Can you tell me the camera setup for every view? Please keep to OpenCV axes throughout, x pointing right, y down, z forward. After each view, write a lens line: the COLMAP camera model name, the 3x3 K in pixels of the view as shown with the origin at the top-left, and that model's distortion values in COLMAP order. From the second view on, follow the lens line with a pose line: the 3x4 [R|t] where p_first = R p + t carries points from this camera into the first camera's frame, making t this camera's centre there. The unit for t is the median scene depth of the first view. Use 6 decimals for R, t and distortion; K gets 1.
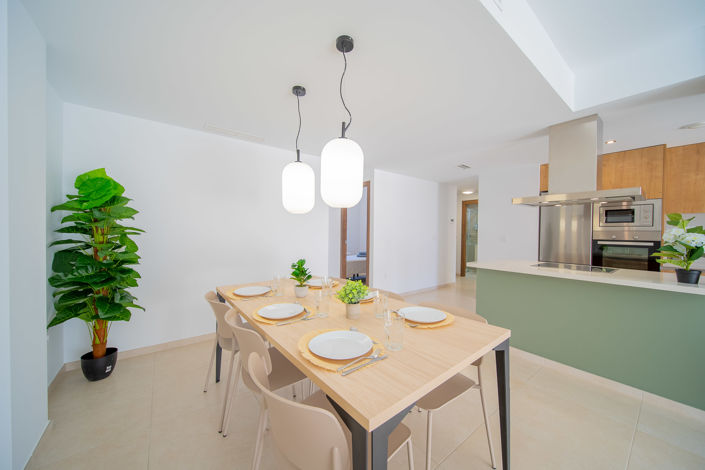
lens RADIAL K [[249.9, 0, 348.8], [0, 249.9, 235.2], [0, 0, 1]] dist [-0.001949, -0.000350]
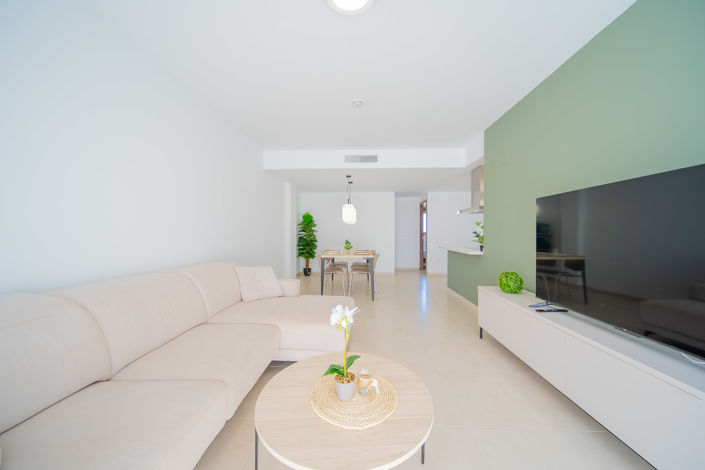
lens RADIAL K [[249.9, 0, 352.6], [0, 249.9, 232.3], [0, 0, 1]] dist [-0.001949, -0.000350]
pose [[0.769226, -0.012146, -0.638861, 1.554568], [-0.001220, 0.999790, -0.020476, 0.063755], [0.638975, 0.016530, 0.769050, -1.148217]]
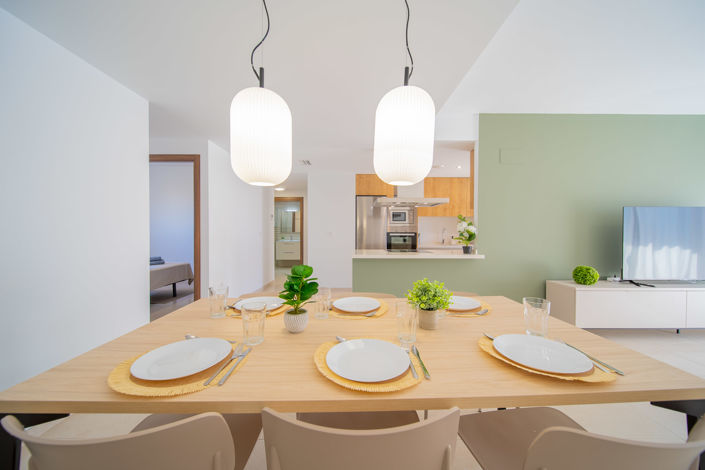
lens RADIAL K [[249.9, 0, 351.6], [0, 249.9, 236.3], [0, 0, 1]] dist [-0.001949, -0.000350]
pose [[0.597718, -0.023038, 0.801375, -0.500472], [0.014981, 0.999733, 0.017567, 0.019504], [-0.801567, 0.001505, 0.597904, 0.487966]]
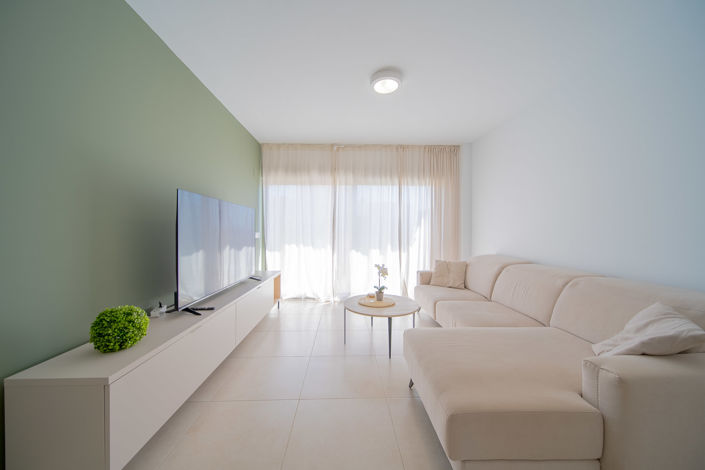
lens RADIAL K [[249.9, 0, 352.0], [0, 249.9, 235.0], [0, 0, 1]] dist [-0.001949, -0.000350]
pose [[-0.815102, -0.016441, 0.579083, 0.524840], [-0.004063, 0.999735, 0.022665, 0.032795], [-0.579303, 0.016122, -0.814953, 0.447283]]
